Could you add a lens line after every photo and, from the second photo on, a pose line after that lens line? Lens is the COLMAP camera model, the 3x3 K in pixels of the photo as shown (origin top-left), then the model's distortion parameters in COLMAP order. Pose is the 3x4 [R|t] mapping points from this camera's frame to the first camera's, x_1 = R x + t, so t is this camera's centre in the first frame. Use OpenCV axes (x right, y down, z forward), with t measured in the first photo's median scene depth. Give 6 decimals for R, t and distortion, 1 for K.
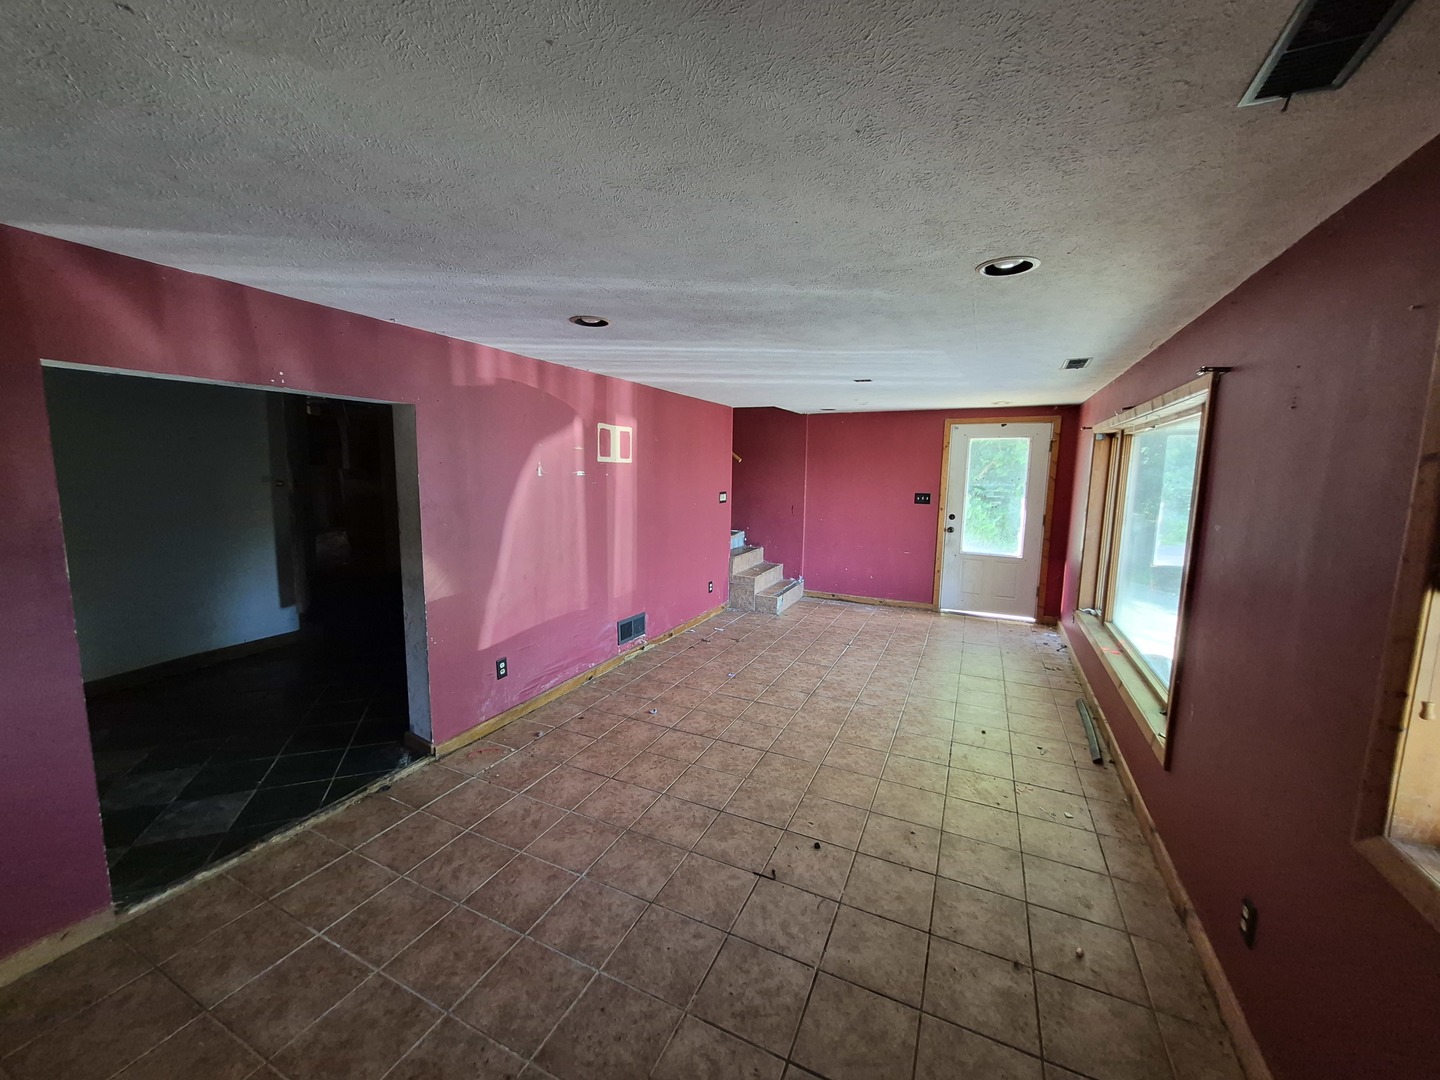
lens RADIAL K [[558.6, 0, 724.3], [0, 558.6, 533.1], [0, 0, 1]] dist [-0.001658, 0.000087]
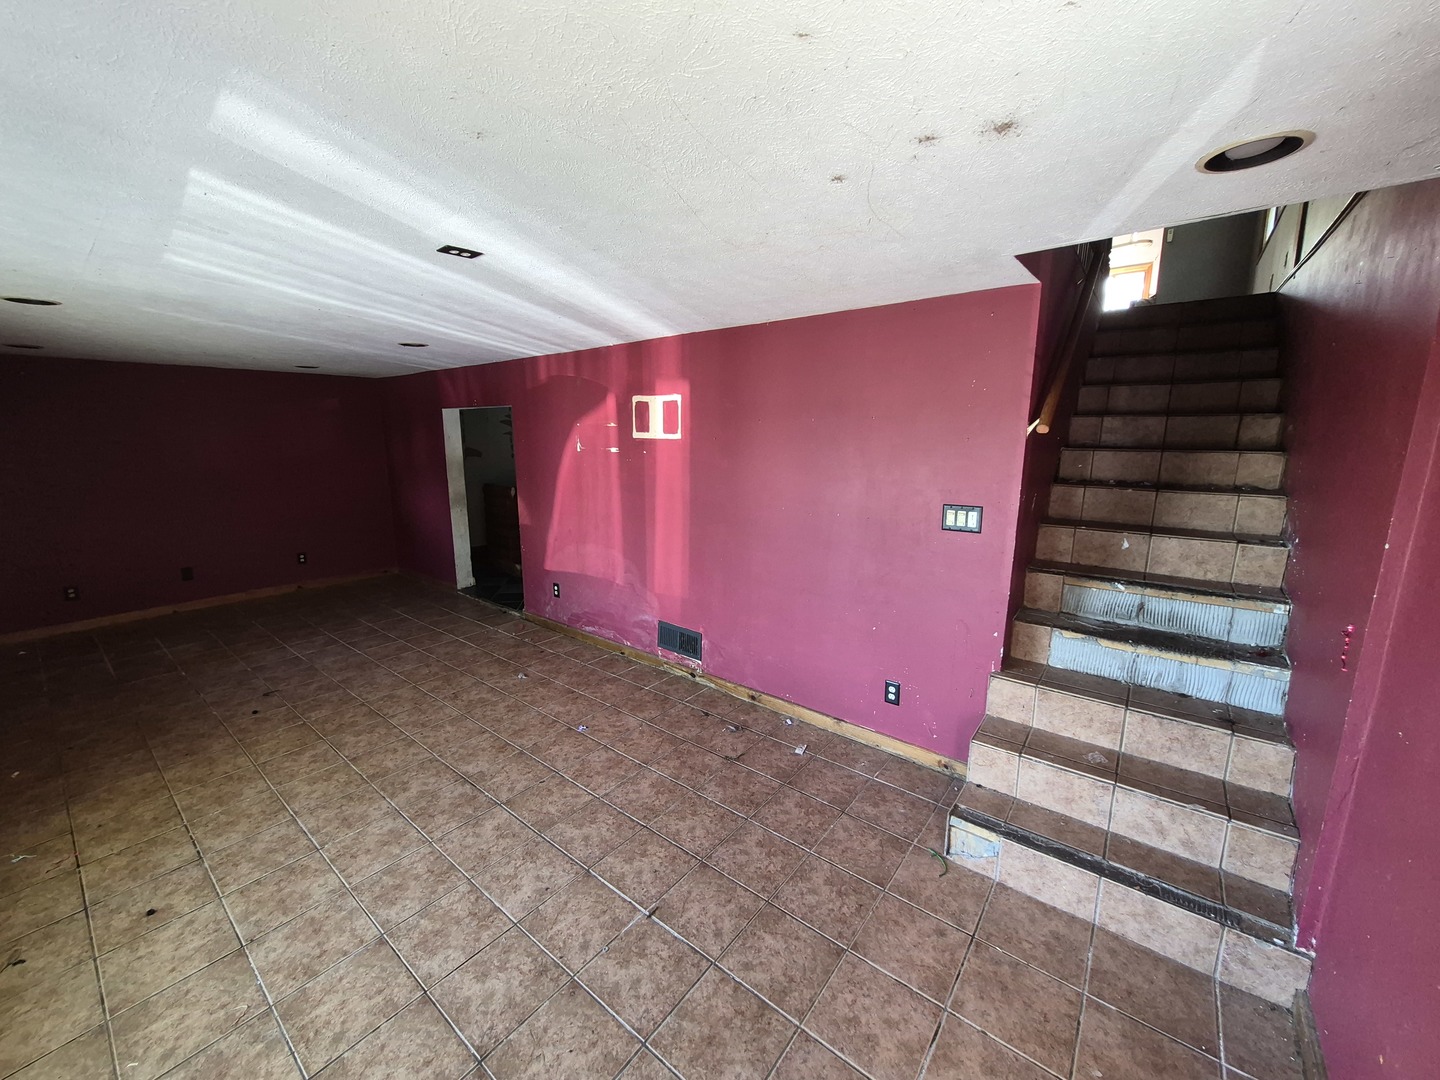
lens RADIAL K [[558.6, 0, 690.1], [0, 558.6, 535.6], [0, 0, 1]] dist [-0.001658, 0.000087]
pose [[-0.252570, 0.161999, -0.953921, 0.654616], [-0.116776, 0.973574, 0.196255, -0.159578], [0.960506, 0.160963, -0.226978, 1.298670]]
